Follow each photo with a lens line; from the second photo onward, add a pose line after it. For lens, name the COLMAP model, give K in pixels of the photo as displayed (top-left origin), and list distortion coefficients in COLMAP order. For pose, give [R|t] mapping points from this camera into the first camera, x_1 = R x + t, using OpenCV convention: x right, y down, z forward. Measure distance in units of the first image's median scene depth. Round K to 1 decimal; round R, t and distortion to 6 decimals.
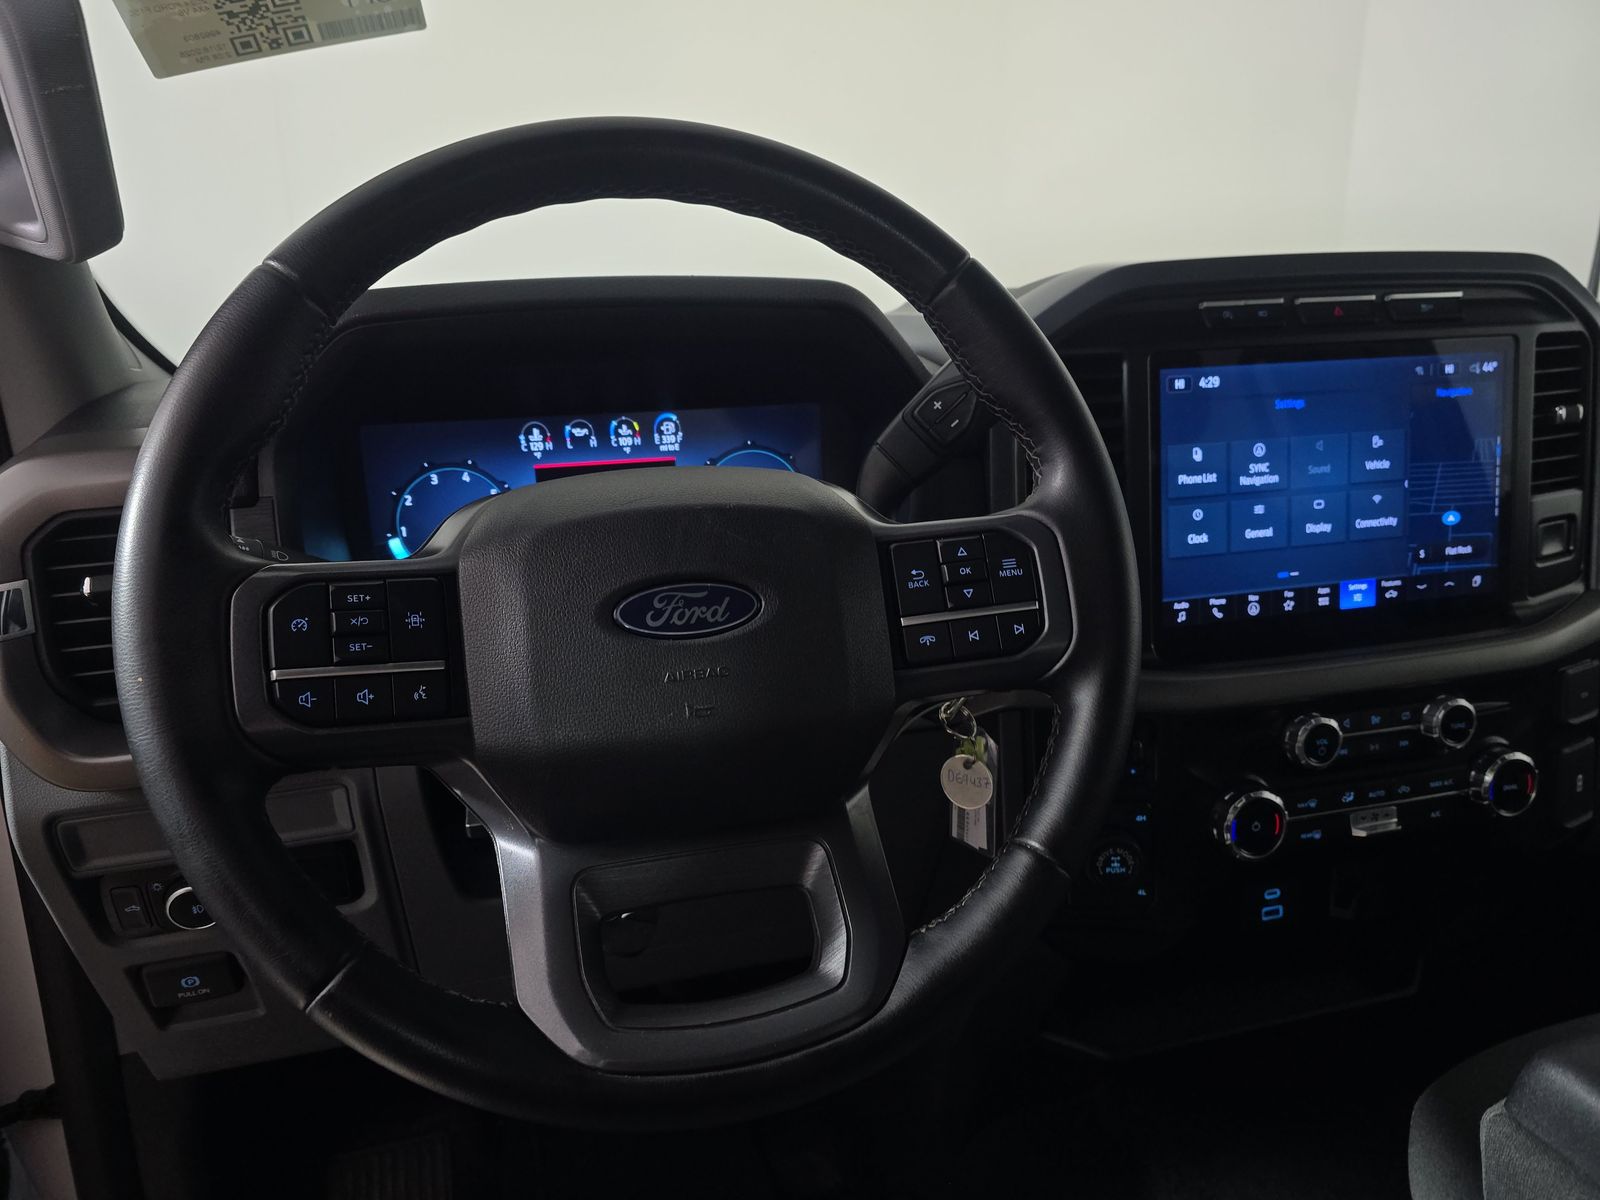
lens RADIAL K [[1118.5, 0, 800.0], [0, 1118.5, 600.0], [0, 0, 1]] dist [0.088690, -0.104961]
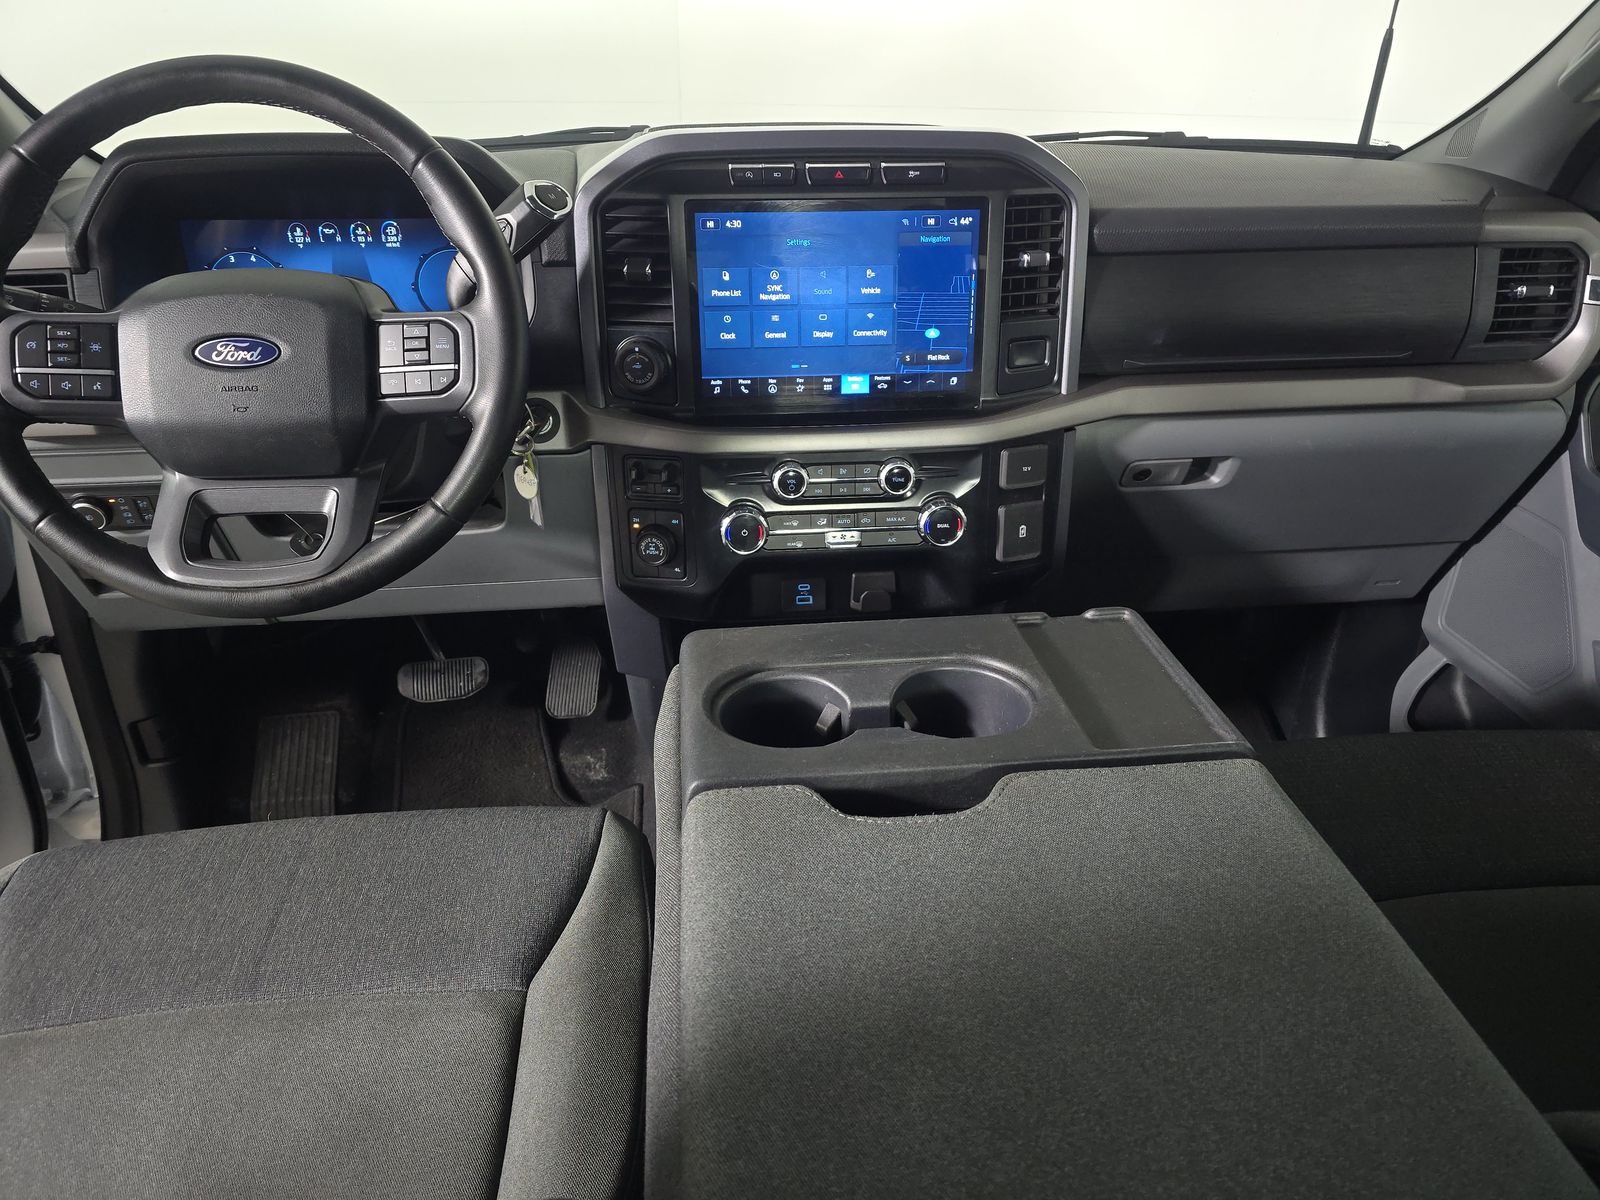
lens RADIAL K [[1118.5, 0, 800.0], [0, 1118.5, 600.0], [0, 0, 1]] dist [0.088690, -0.104961]
pose [[0.986959, 0.097178, -0.128327, 0.656142], [-0.069605, 0.976468, 0.204120, -0.024132], [0.145143, -0.192526, 0.970498, -0.455064]]
